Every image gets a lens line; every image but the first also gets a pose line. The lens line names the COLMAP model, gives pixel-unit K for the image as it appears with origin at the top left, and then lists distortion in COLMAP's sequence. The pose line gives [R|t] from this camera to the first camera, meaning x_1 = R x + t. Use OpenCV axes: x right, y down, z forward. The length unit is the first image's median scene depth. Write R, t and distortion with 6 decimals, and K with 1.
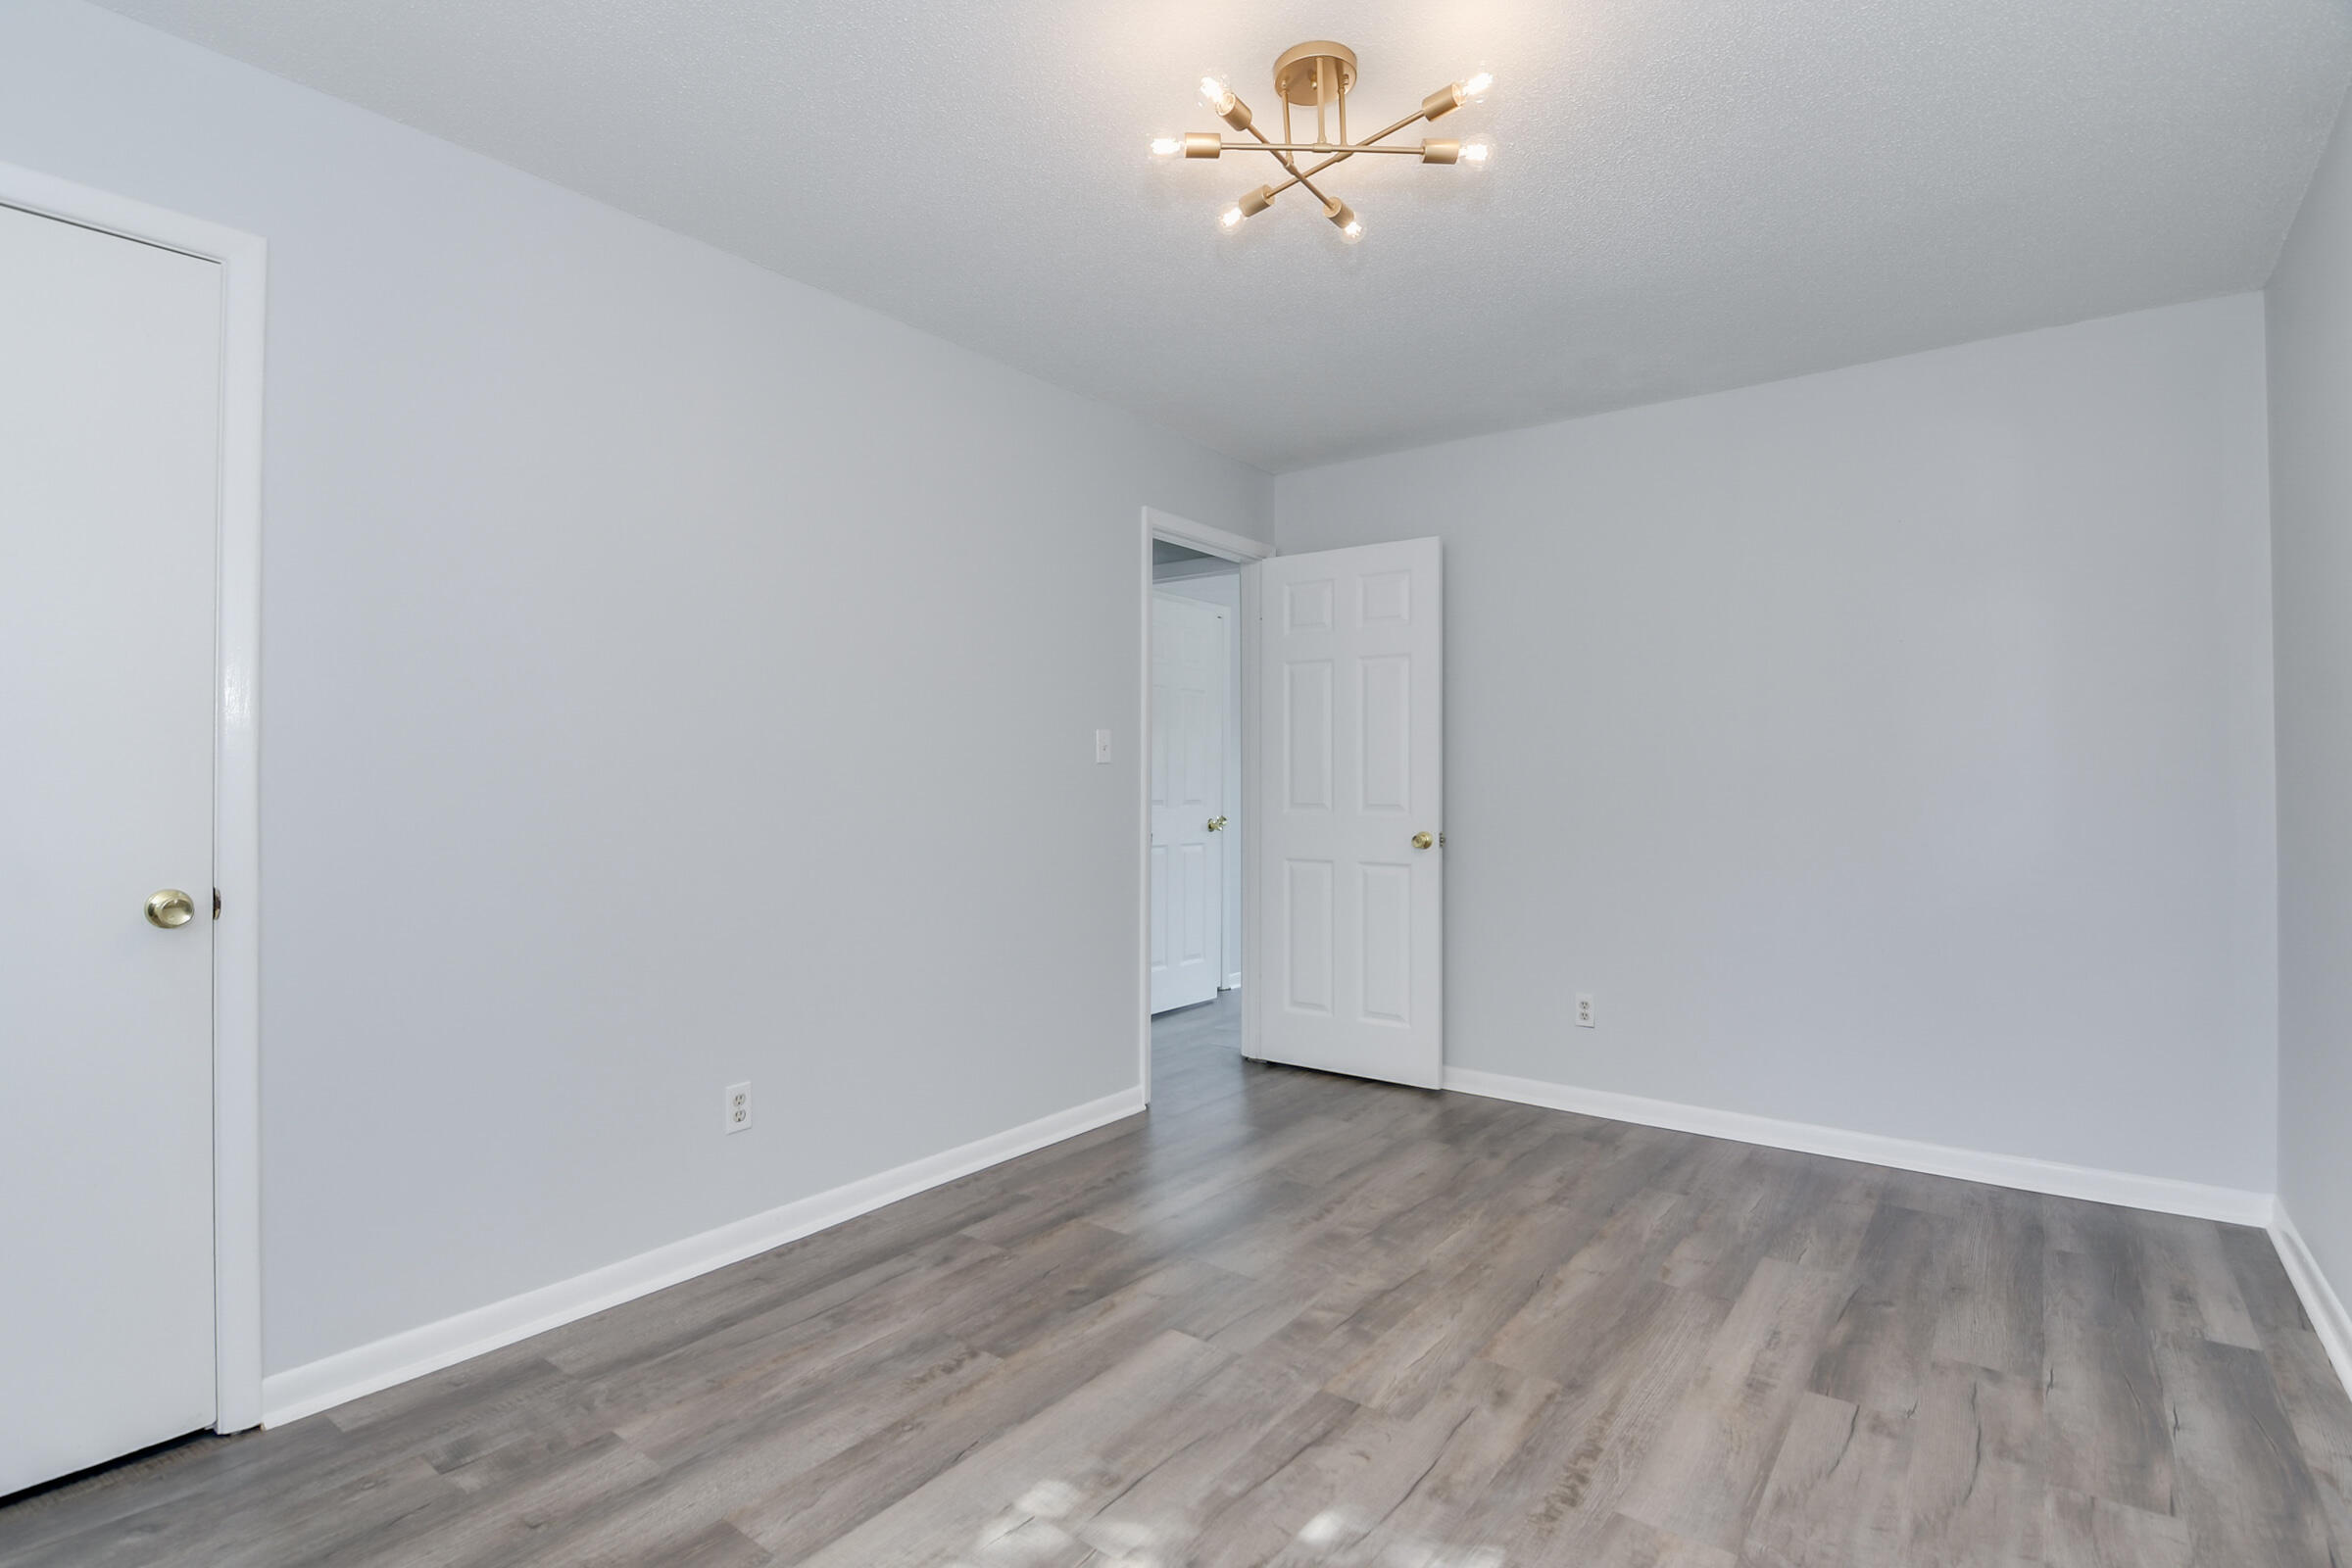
lens RADIAL K [[1159.3, 0, 1191.4], [0, 1159.3, 762.9], [0, 0, 1]] dist [-0.006966, -0.001015]
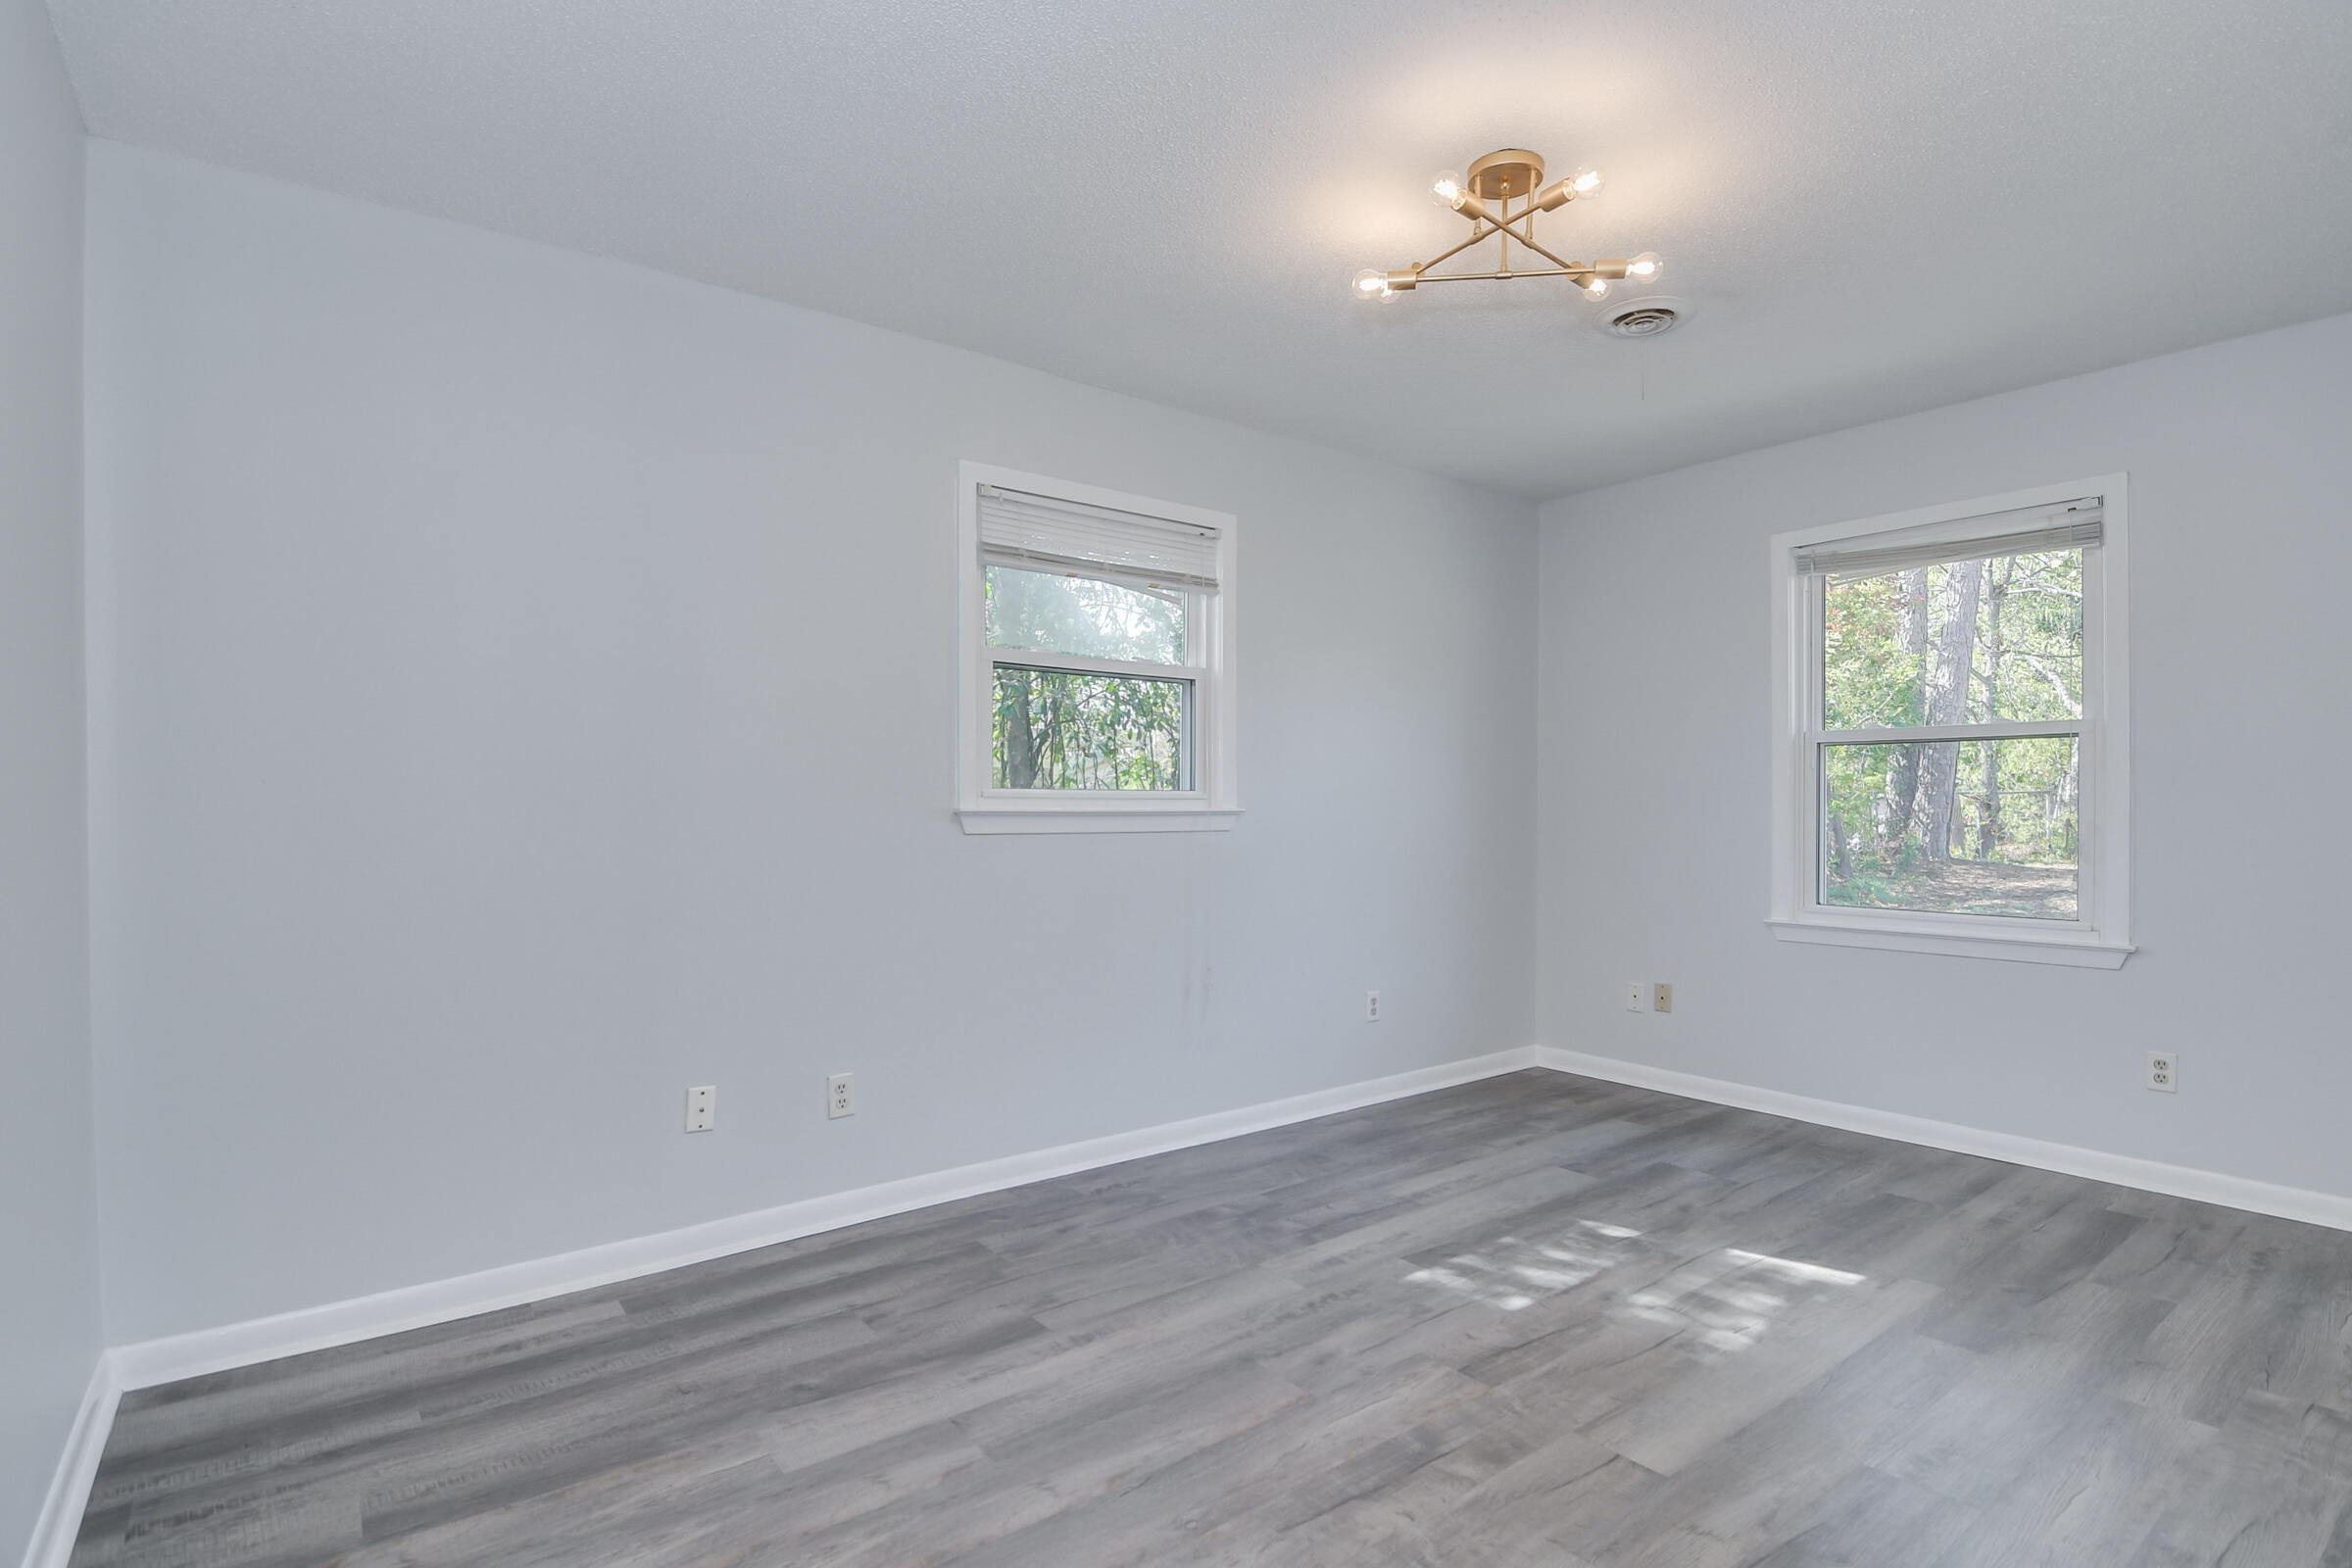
lens RADIAL K [[1159.3, 0, 1184.2], [0, 1159.3, 801.1], [0, 0, 1]] dist [-0.006966, -0.001015]
pose [[-0.961368, 0.000607, 0.275266, 0.087168], [-0.004256, 0.999845, -0.017070, 0.040002], [-0.275233, -0.017582, -0.961217, 1.957417]]
